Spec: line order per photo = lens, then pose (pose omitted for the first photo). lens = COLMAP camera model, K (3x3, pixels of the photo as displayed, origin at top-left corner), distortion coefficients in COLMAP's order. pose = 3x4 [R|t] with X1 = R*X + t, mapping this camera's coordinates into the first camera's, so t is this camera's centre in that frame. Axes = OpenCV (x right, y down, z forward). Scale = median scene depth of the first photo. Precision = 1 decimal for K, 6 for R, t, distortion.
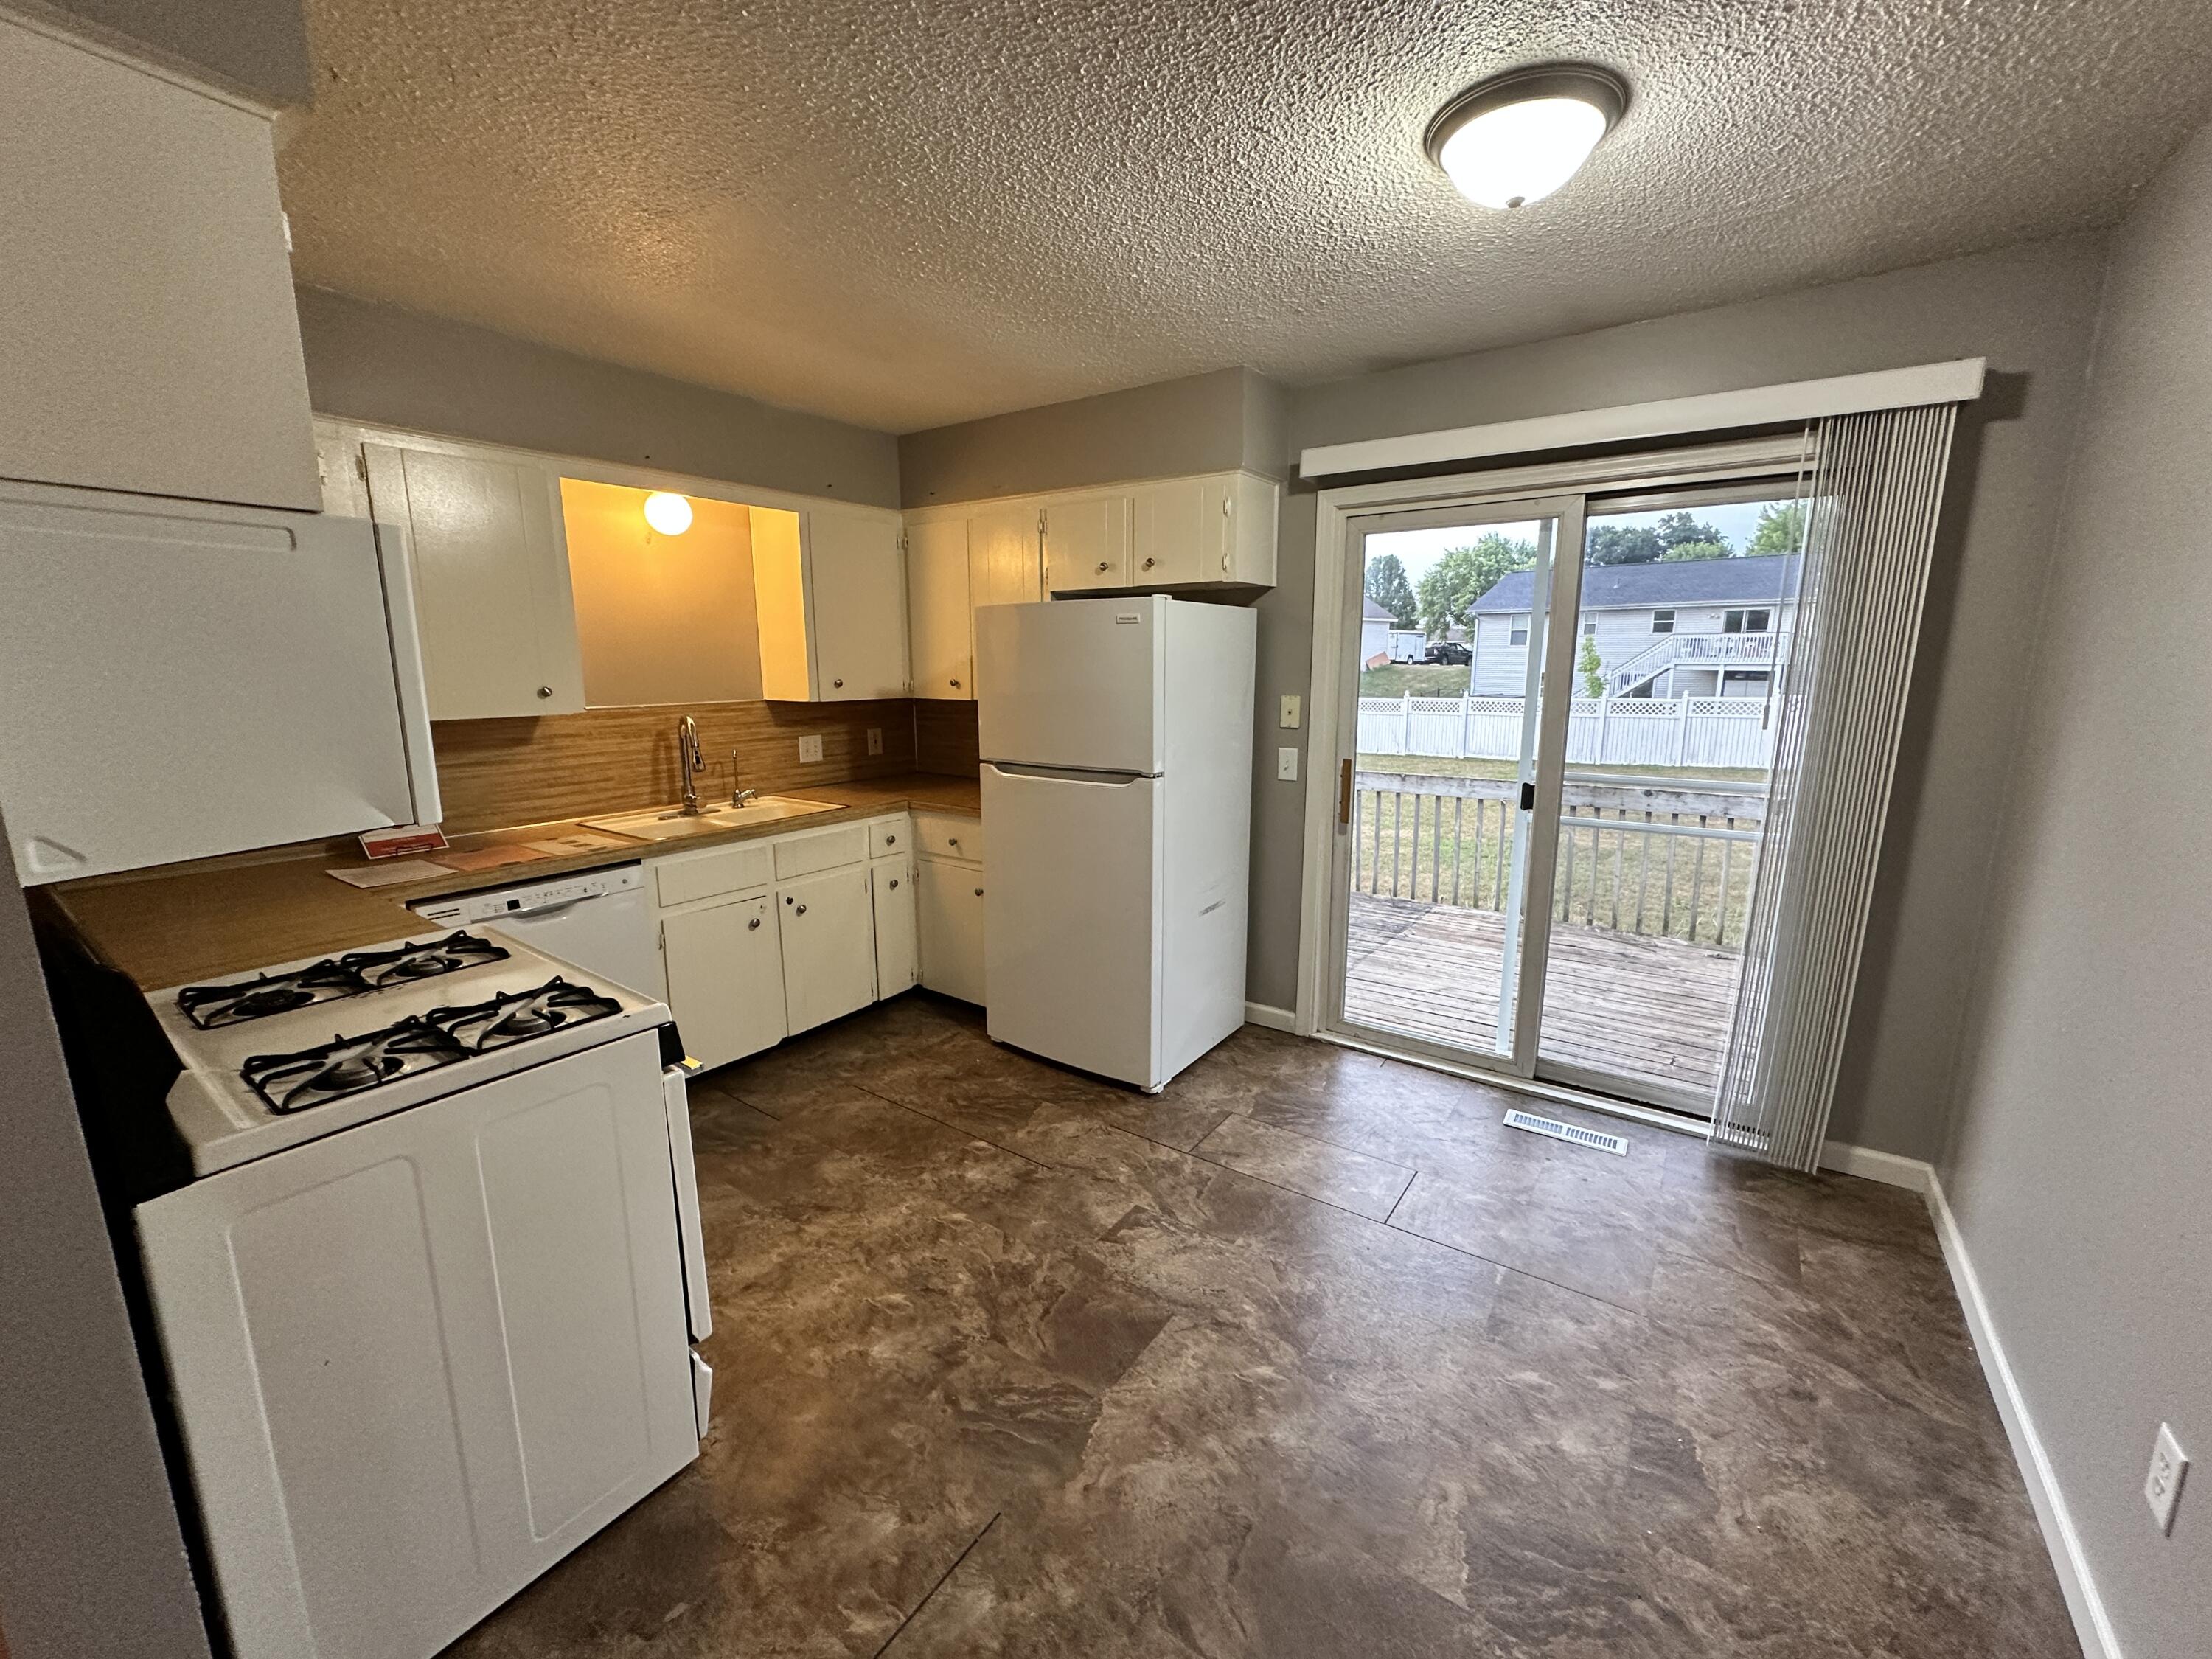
lens RADIAL K [[876.3, 0, 1106.1], [0, 876.3, 830.8], [0, 0, 1]] dist [-0.003389, 0.000170]
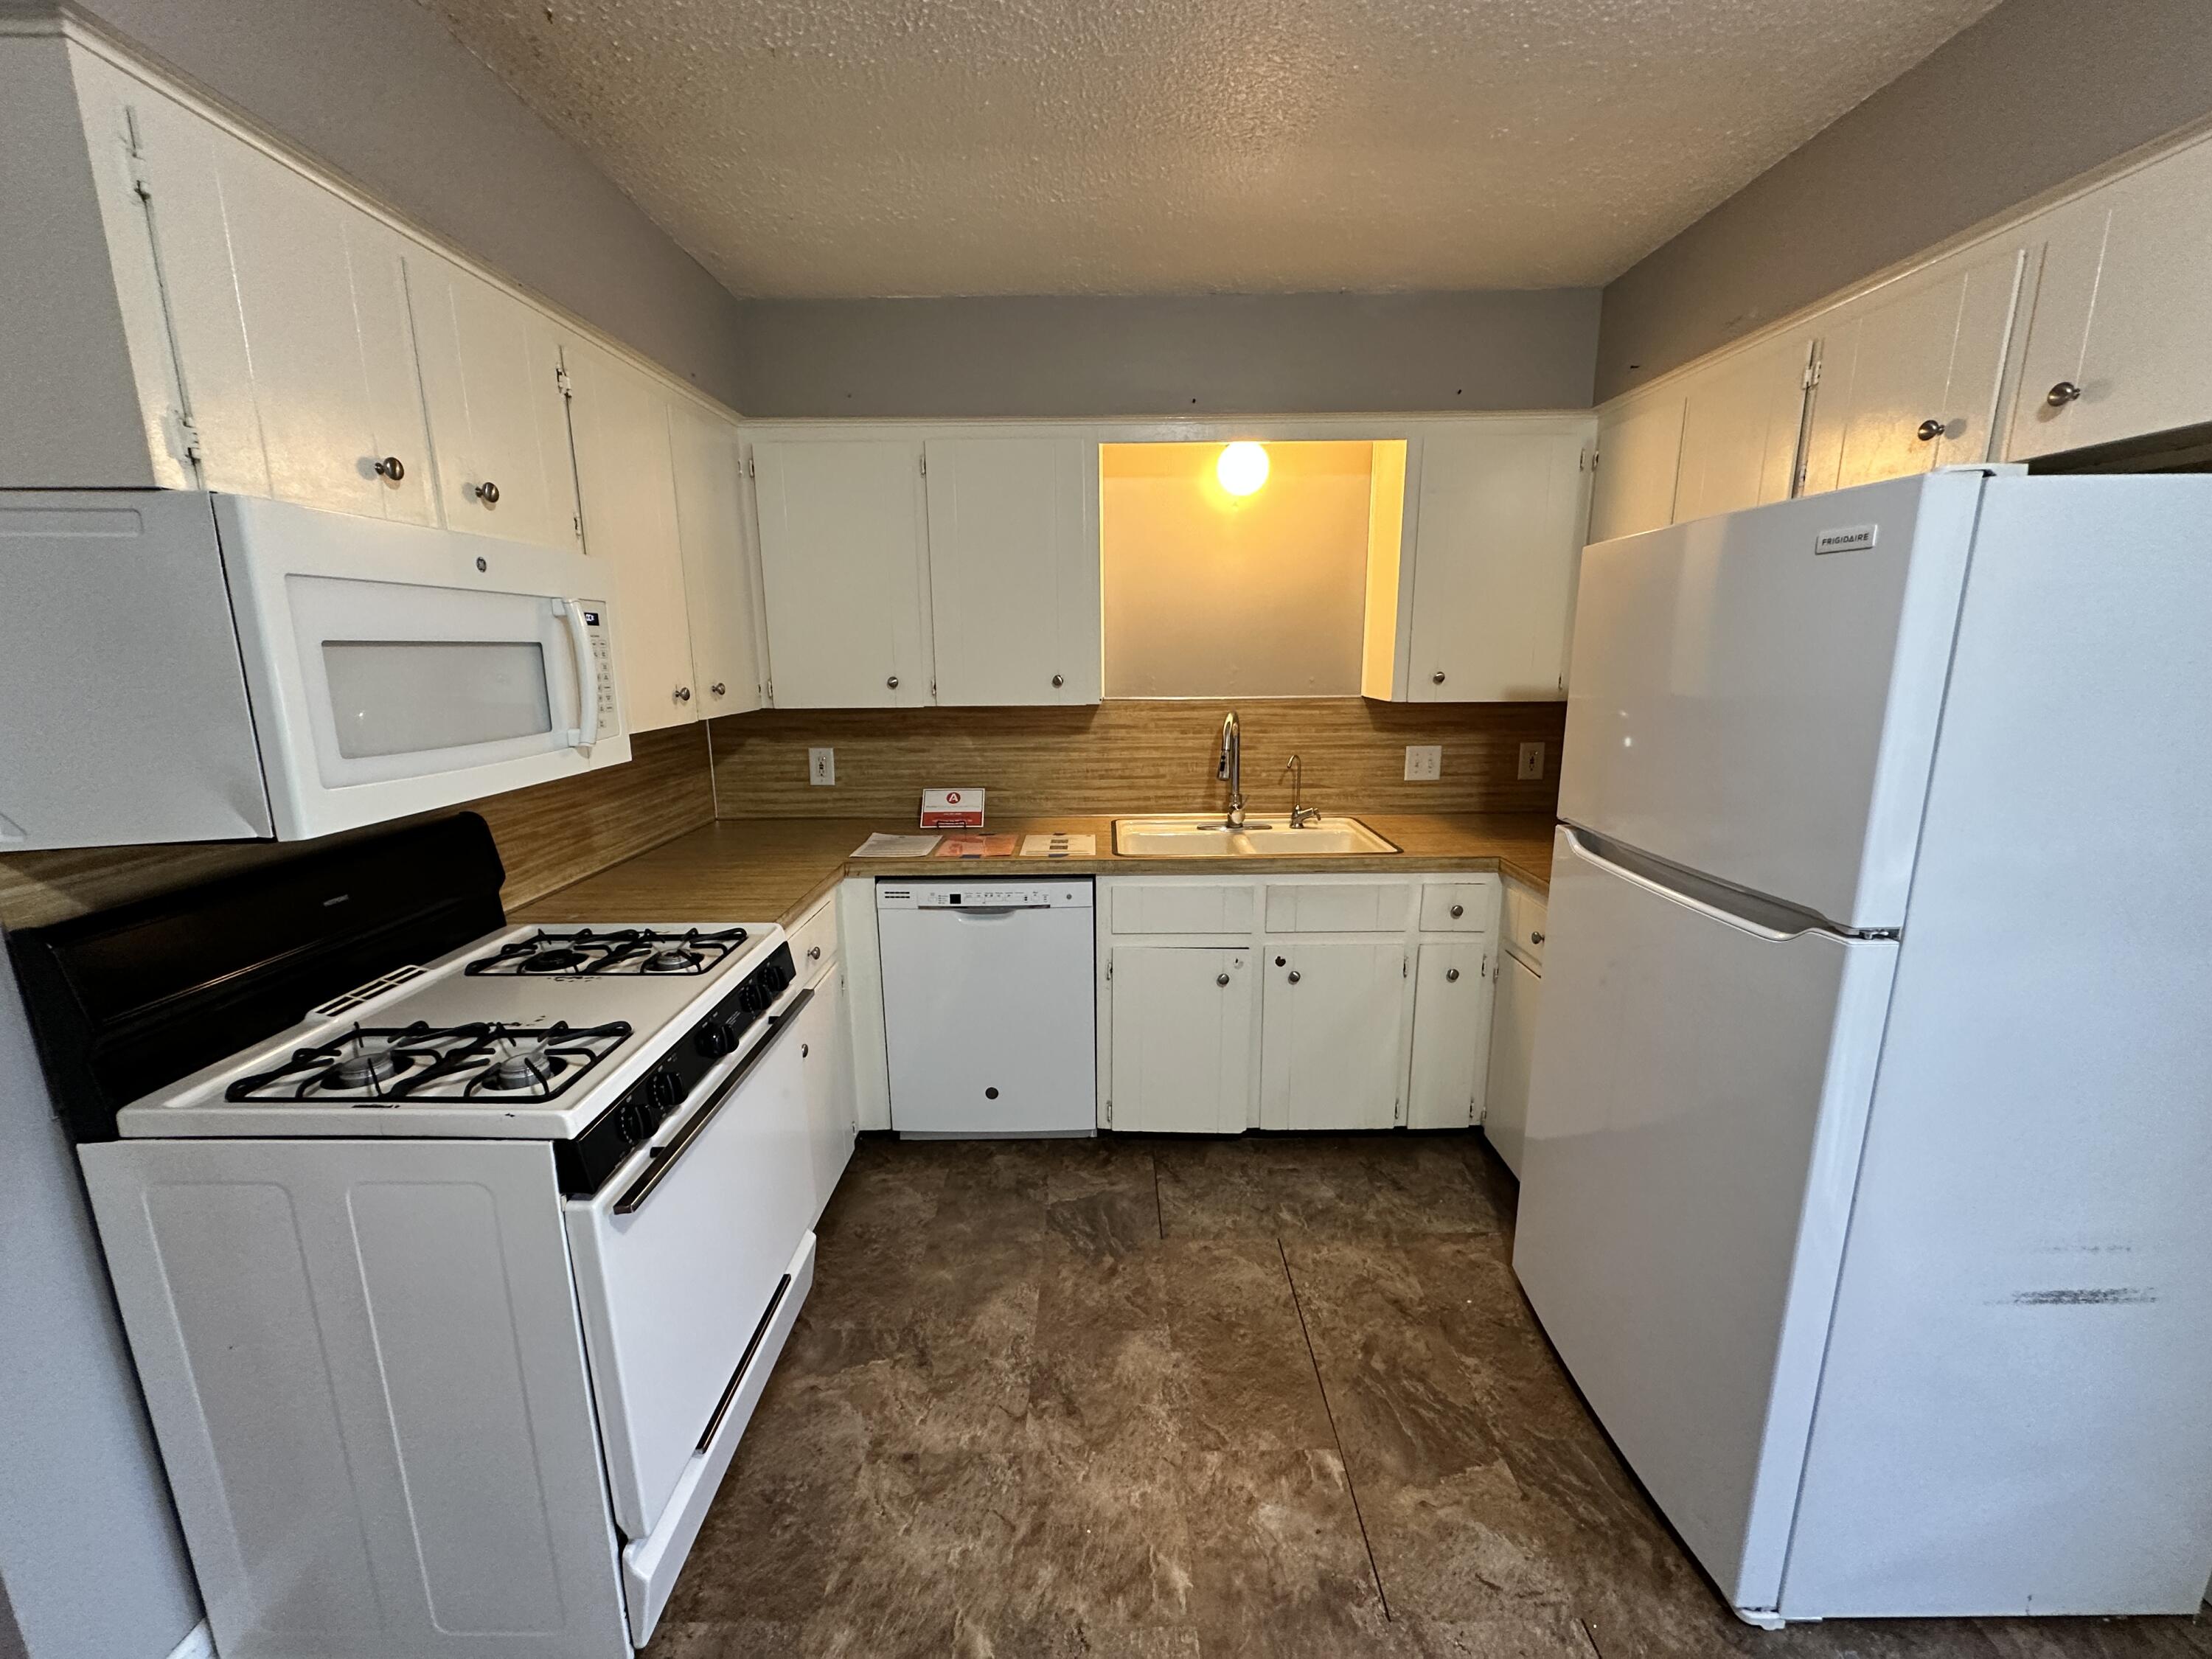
lens RADIAL K [[876.3, 0, 1112.5], [0, 876.3, 829.3], [0, 0, 1]] dist [-0.003389, 0.000170]
pose [[0.578228, 0.163839, -0.799255, 0.149373], [-0.150563, 0.984232, 0.092832, -0.084590], [0.801862, 0.066661, 0.593779, 0.431144]]
